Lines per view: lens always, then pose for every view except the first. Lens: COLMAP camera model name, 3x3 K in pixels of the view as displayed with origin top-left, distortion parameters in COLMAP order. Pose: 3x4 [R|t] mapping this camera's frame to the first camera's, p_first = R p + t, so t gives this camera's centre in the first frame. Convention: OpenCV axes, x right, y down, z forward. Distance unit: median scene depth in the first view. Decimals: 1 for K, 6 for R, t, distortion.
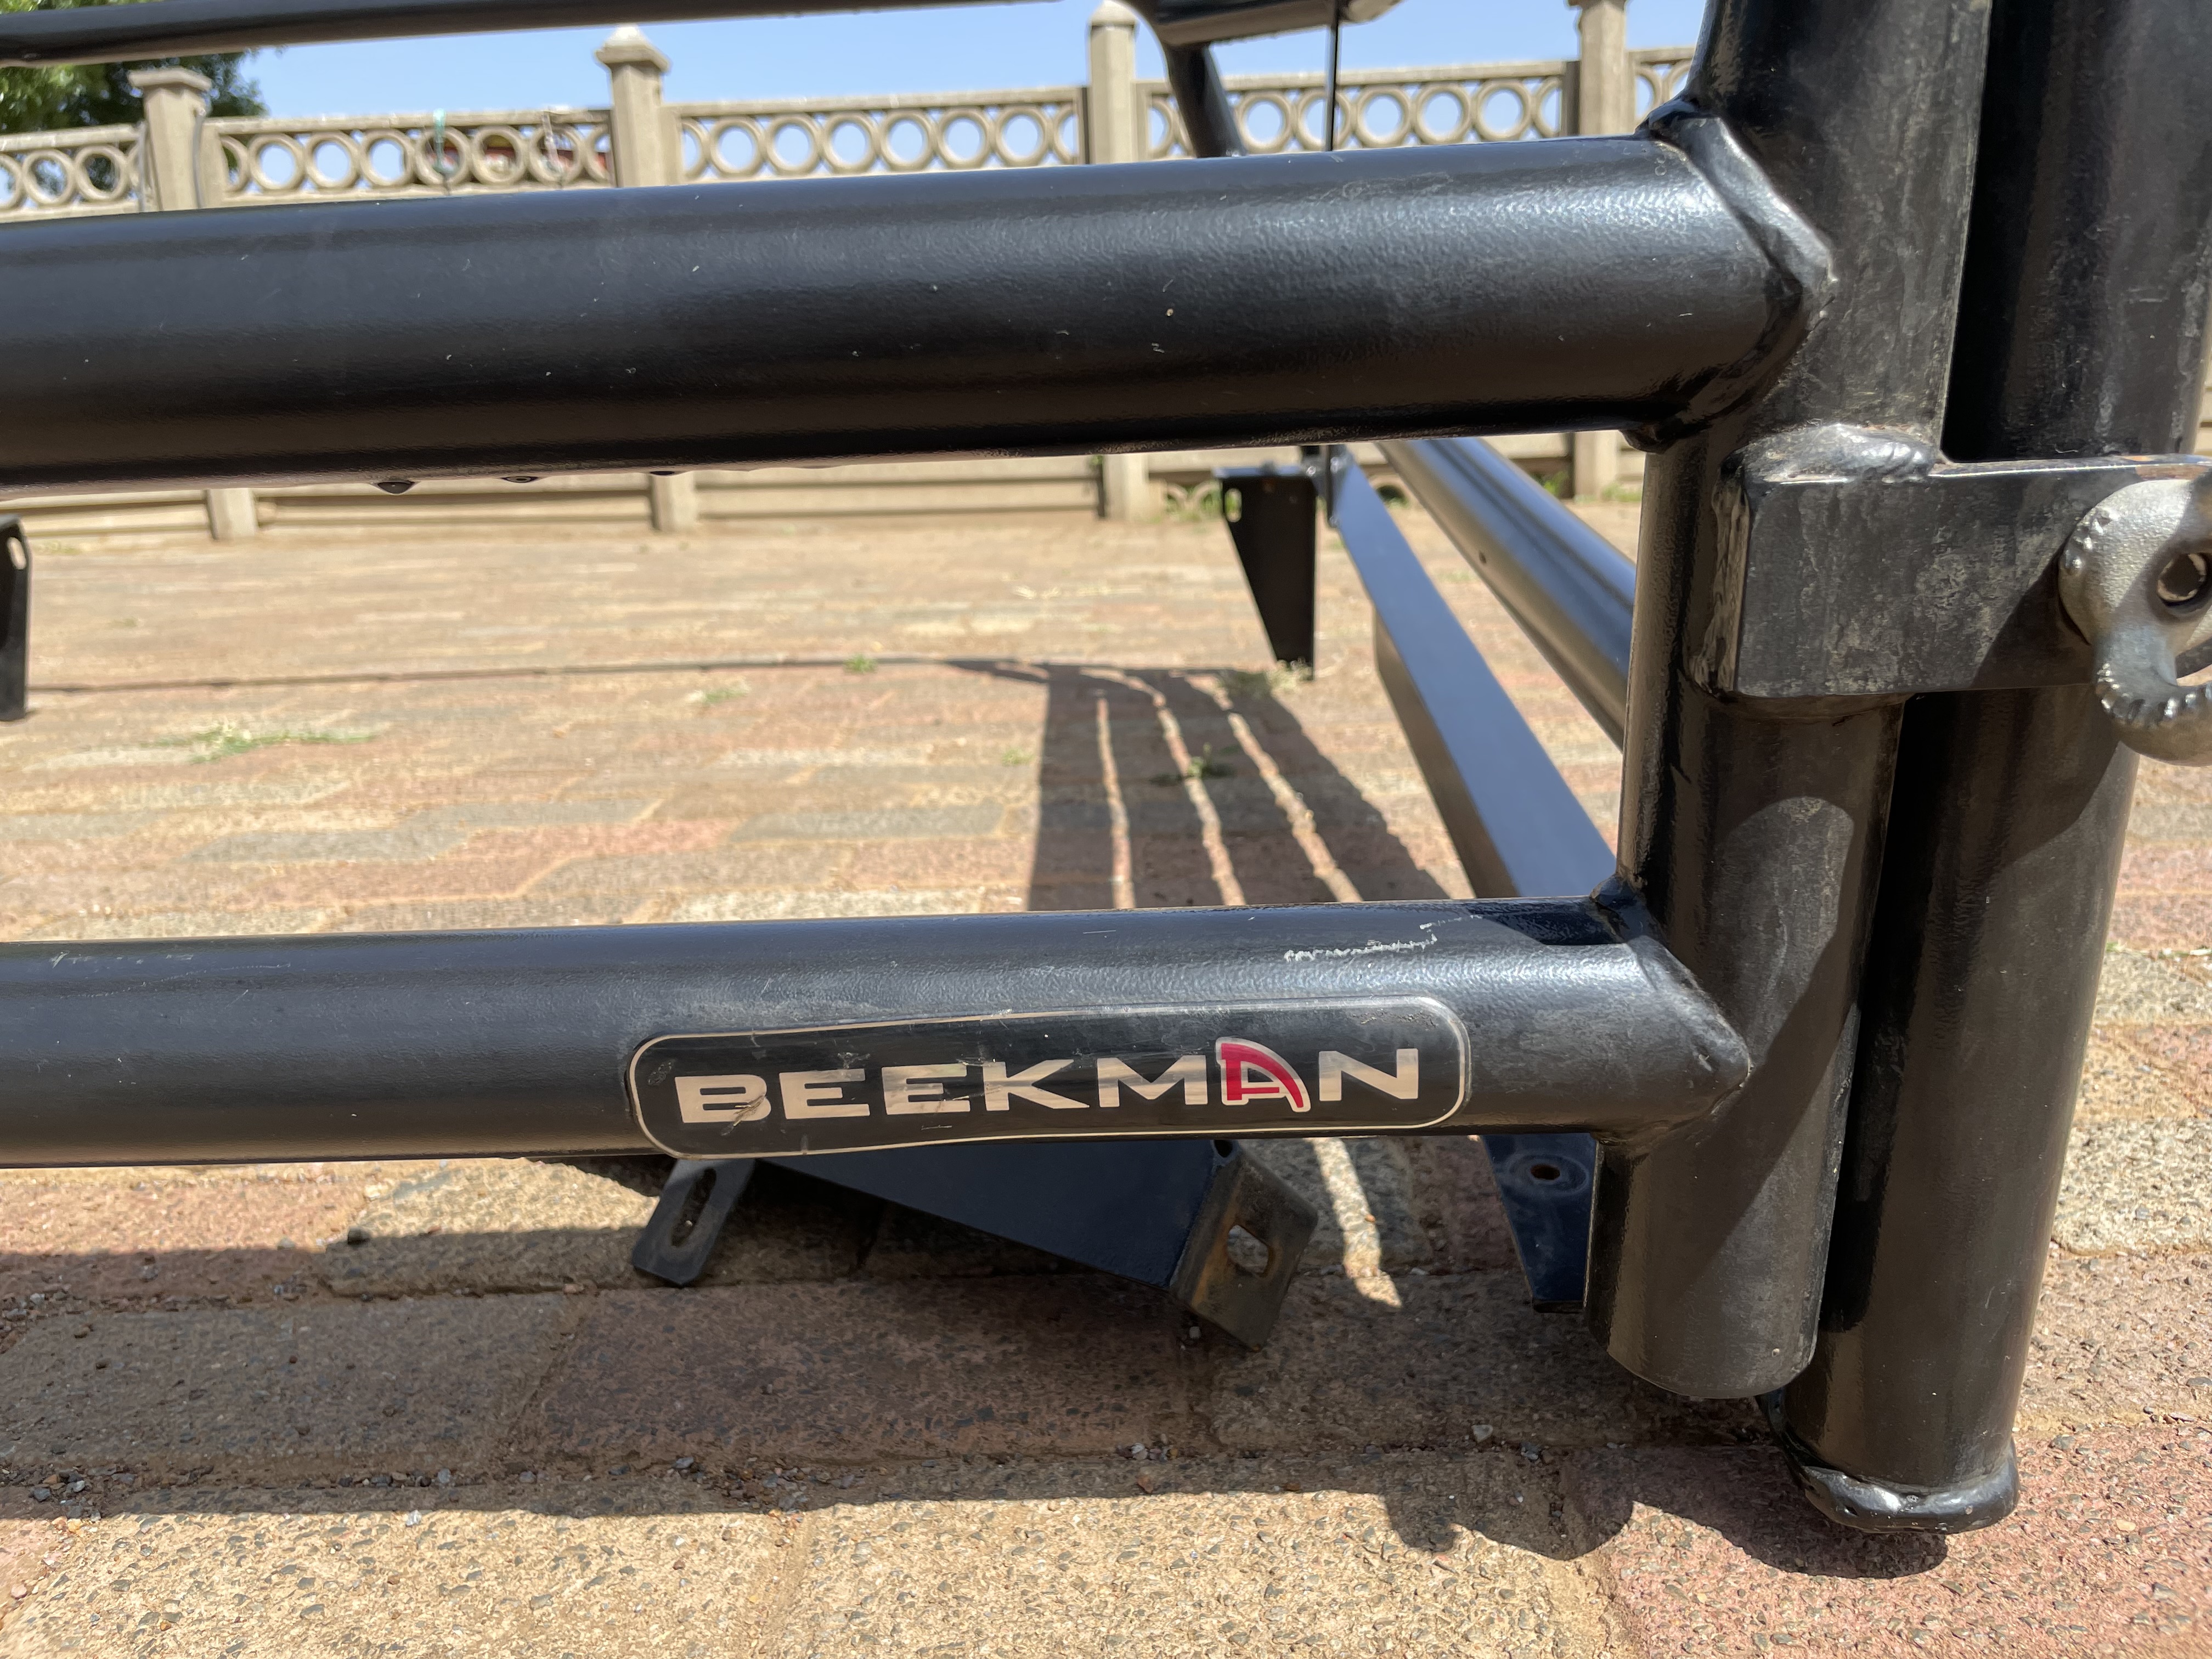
lens RADIAL K [[1695.6, 0, 1106.0], [0, 1695.6, 829.5], [0, 0, 1]] dist [0.077755, -0.132442]
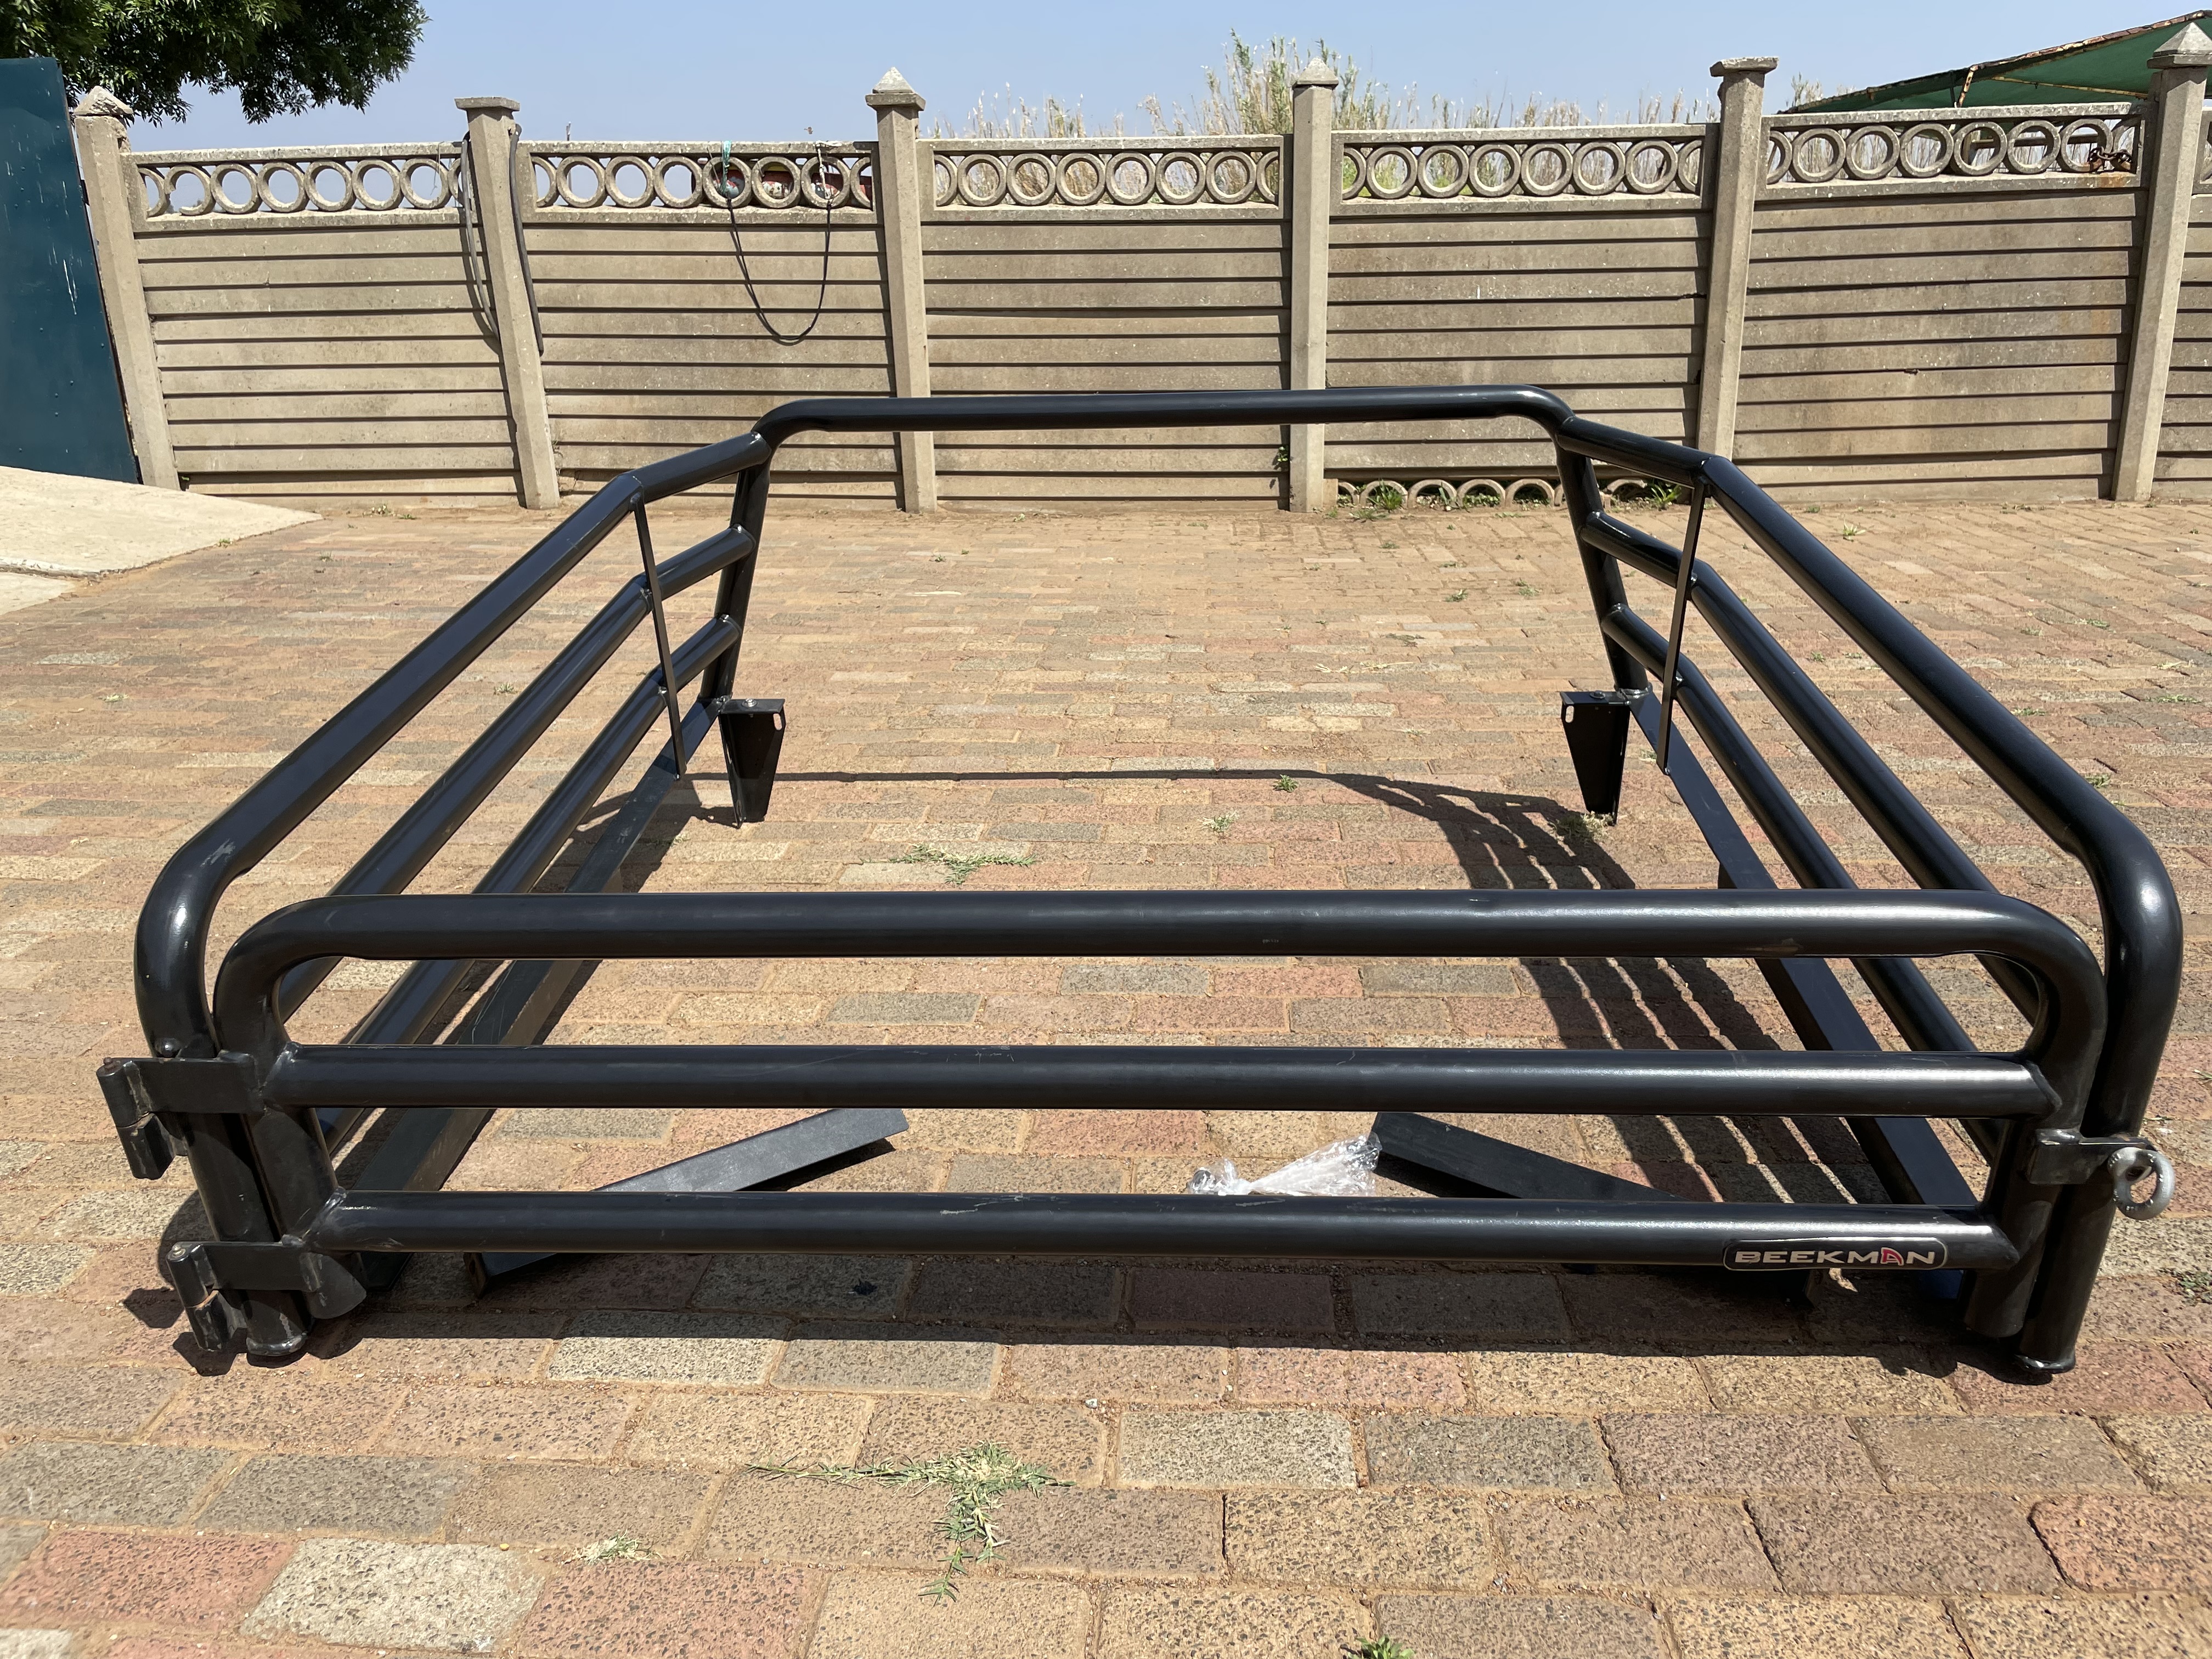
lens RADIAL K [[1685.7, 0, 1120.2], [0, 1685.7, 815.2], [0, 0, 1]] dist [0.084453, -0.124126]
pose [[0.999699, 0.024460, -0.001742, -0.116441], [-0.024205, 0.995673, 0.089718, -0.080433], [0.003929, -0.089649, 0.995966, -0.193170]]
